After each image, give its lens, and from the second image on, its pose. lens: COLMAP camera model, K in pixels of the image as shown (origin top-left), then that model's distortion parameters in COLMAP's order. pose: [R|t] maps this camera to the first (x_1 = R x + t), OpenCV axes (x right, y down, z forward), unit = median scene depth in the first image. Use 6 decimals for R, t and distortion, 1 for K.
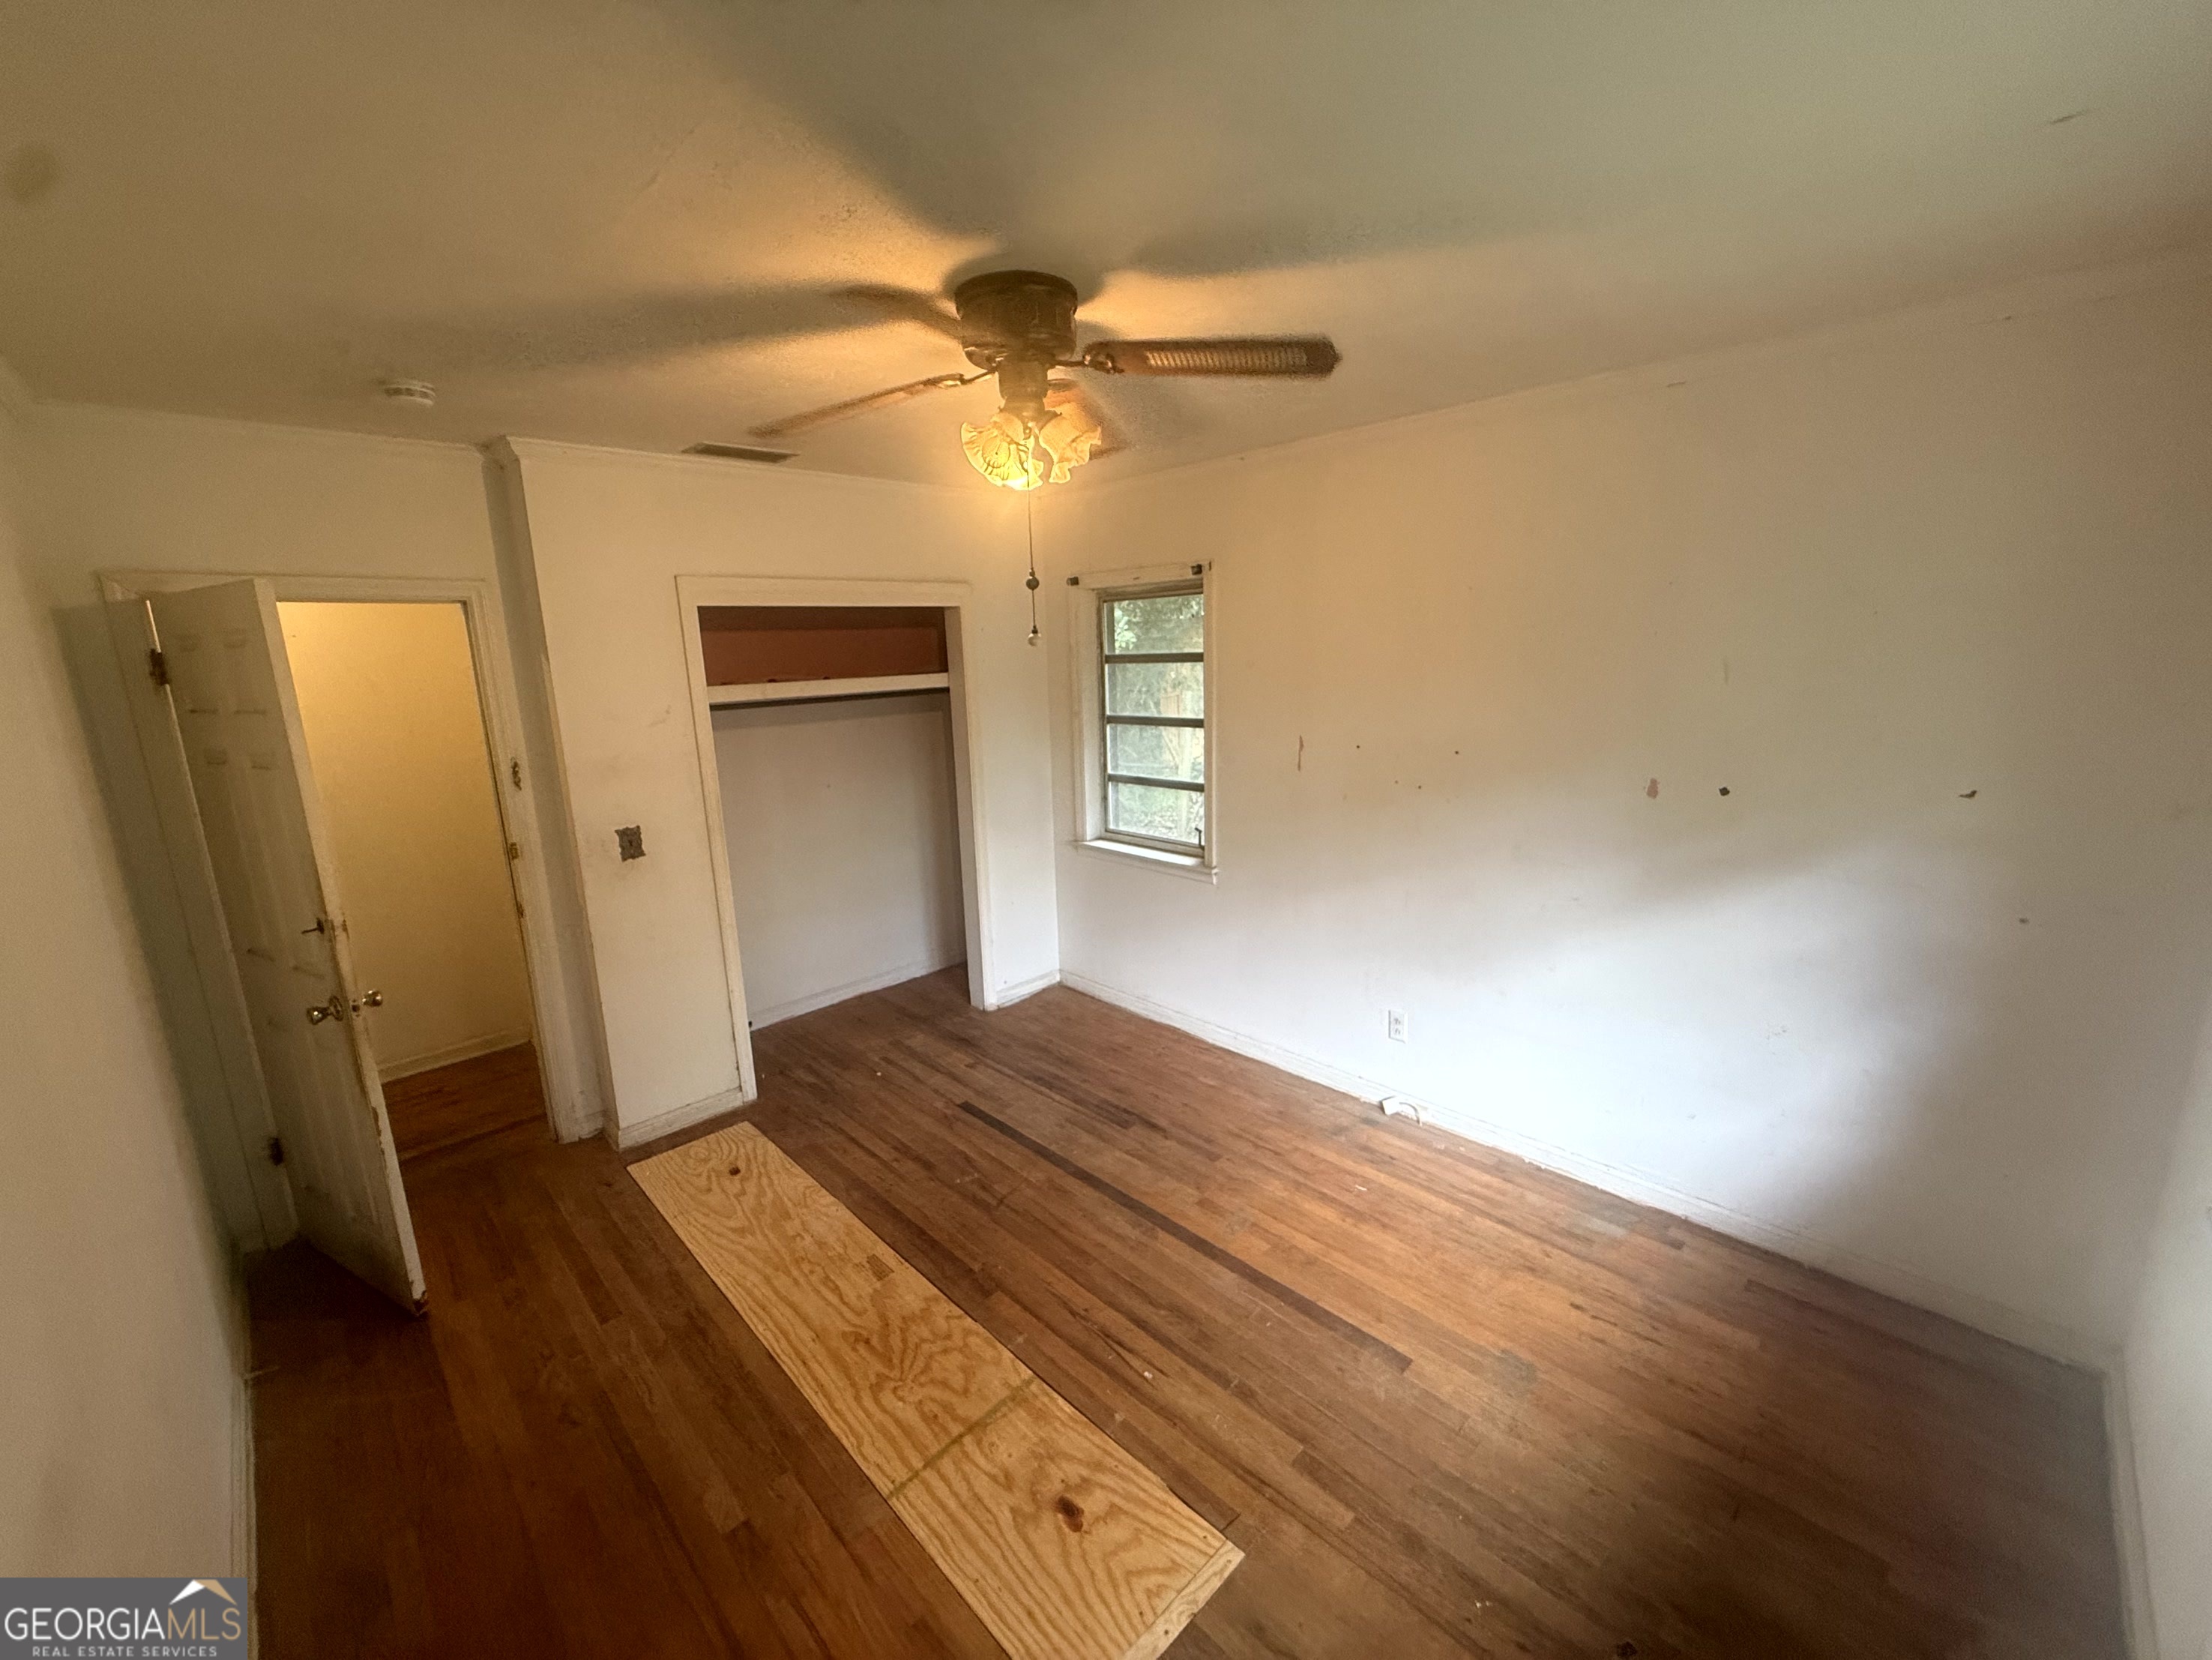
lens RADIAL K [[880.2, 0, 1101.1], [0, 880.2, 824.9], [0, 0, 1]] dist [-0.000500, 0.000054]
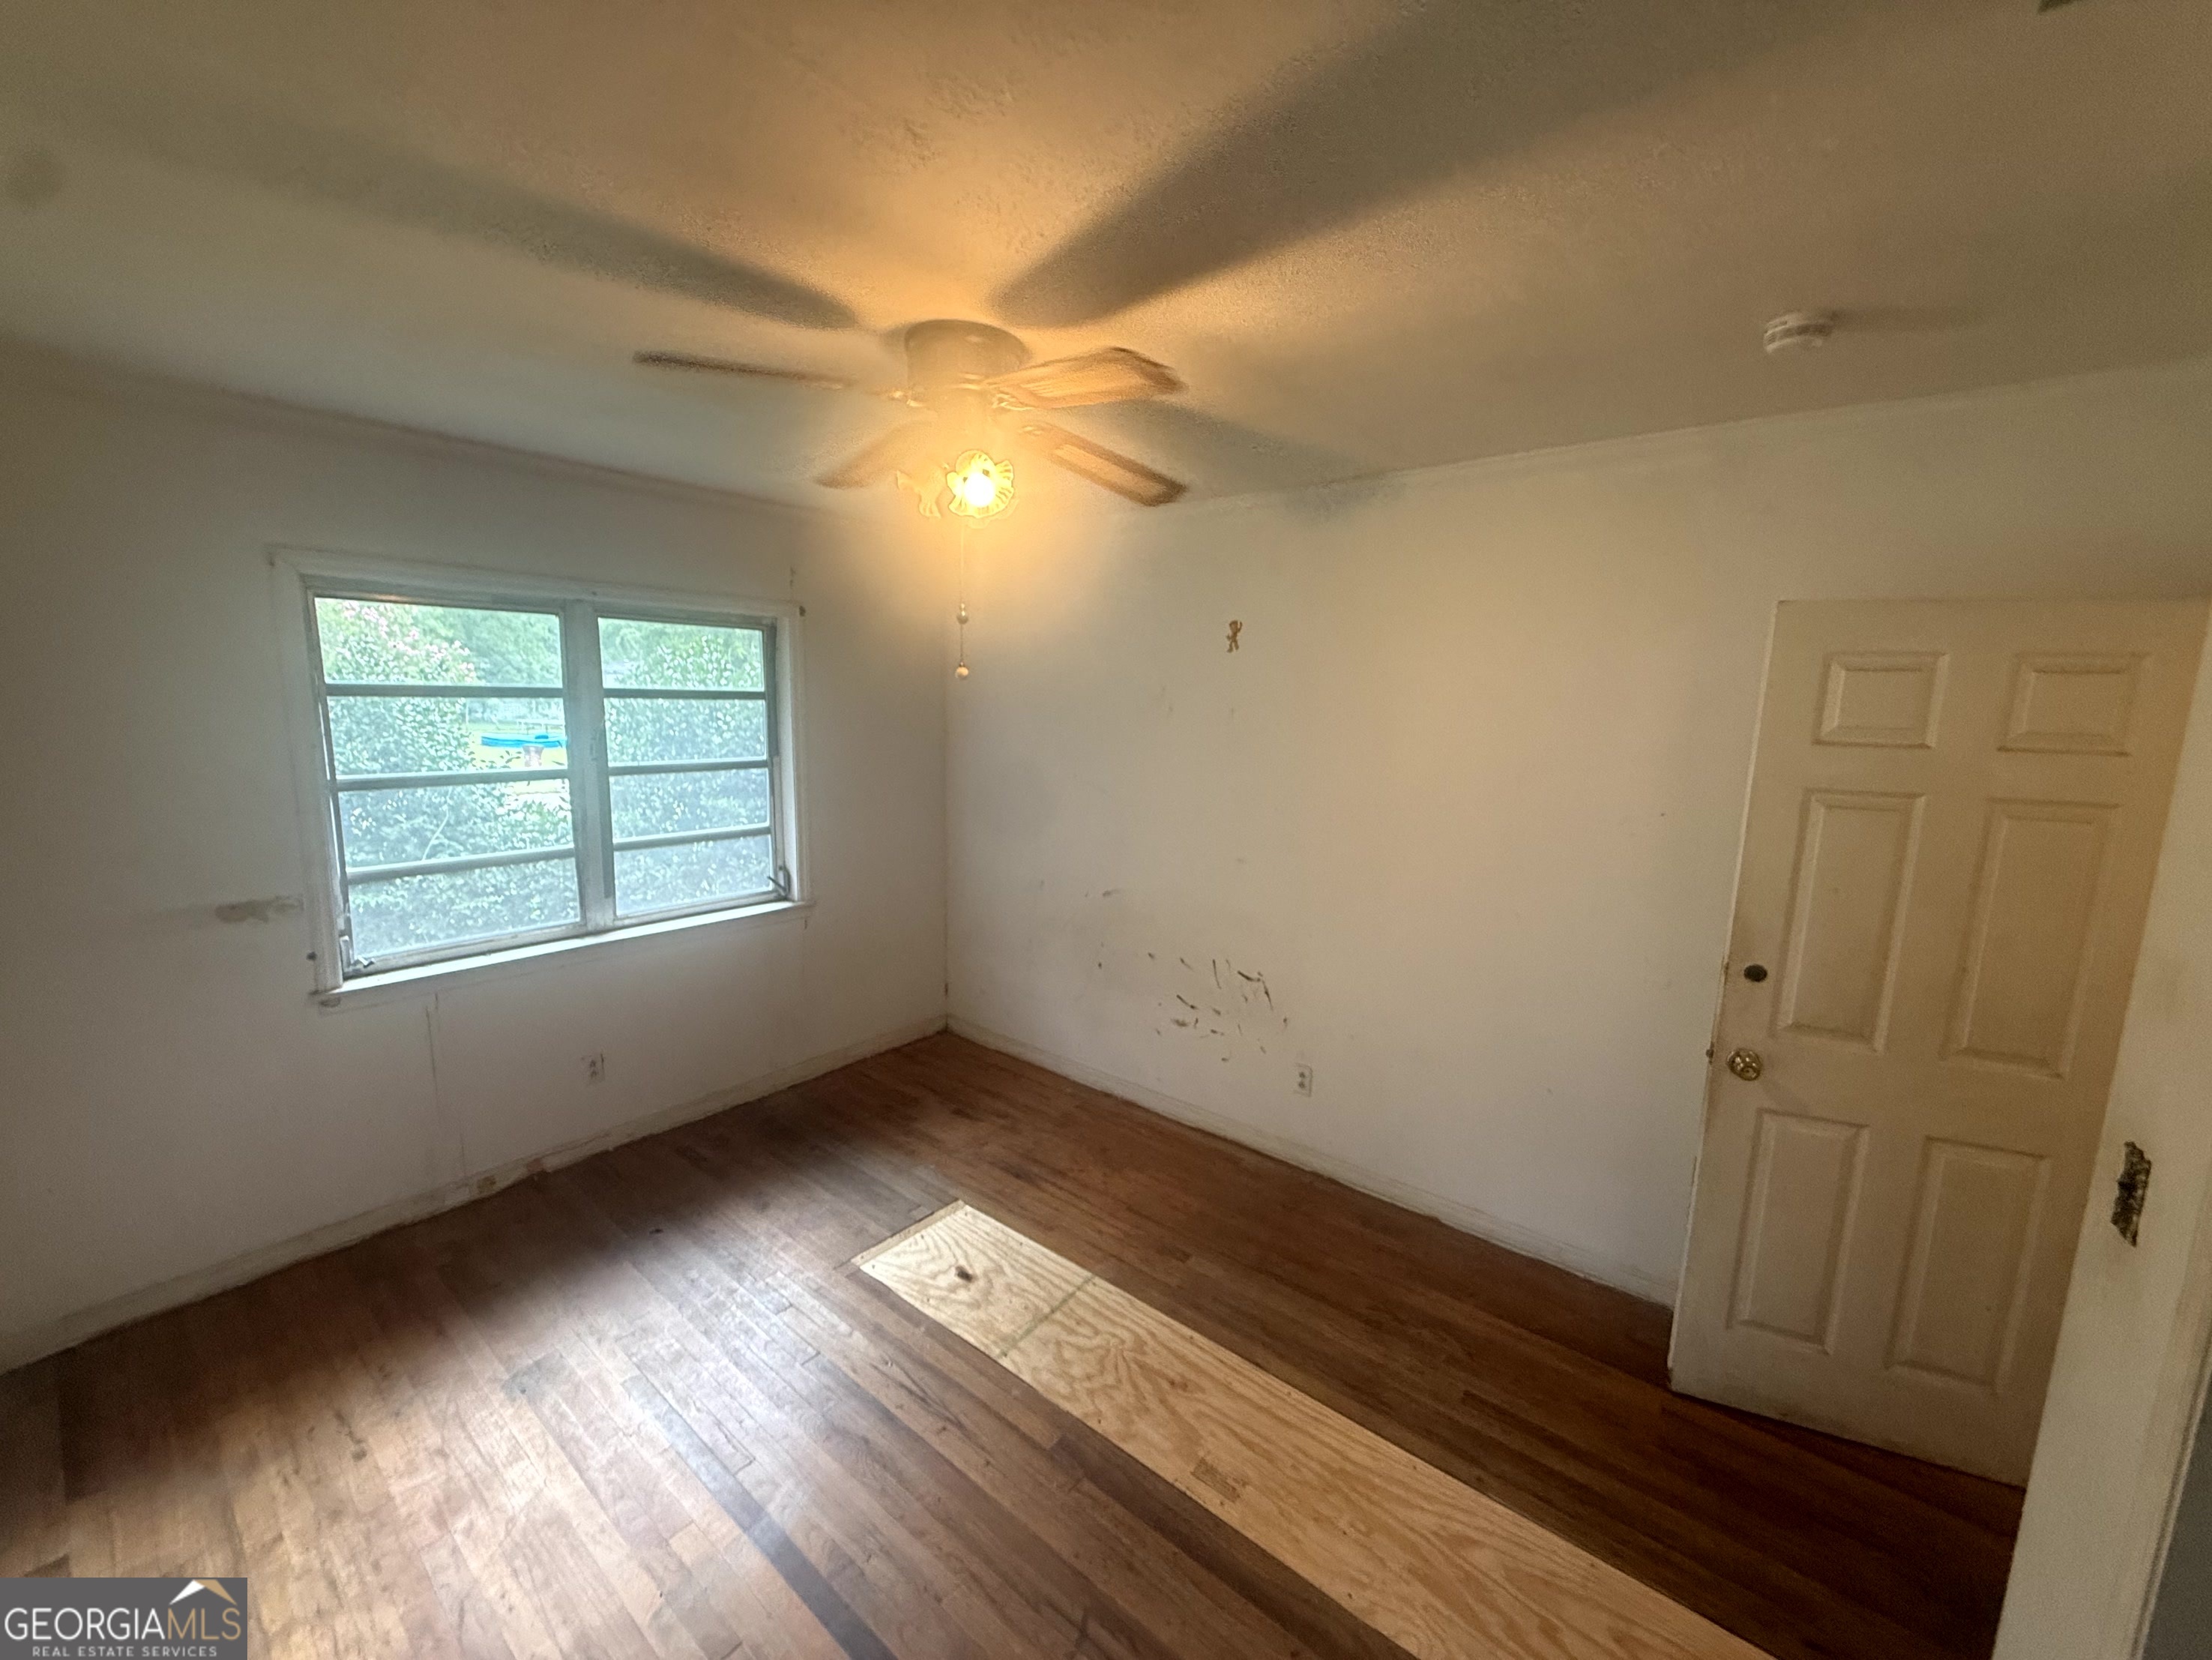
lens RADIAL K [[880.2, 0, 1114.3], [0, 880.2, 828.2], [0, 0, 1]] dist [-0.000500, 0.000054]
pose [[-0.991537, 0.036597, -0.124562, -0.106761], [-0.010482, 0.933747, 0.357779, -0.359748], [0.129403, 0.356057, -0.925461, 1.770073]]
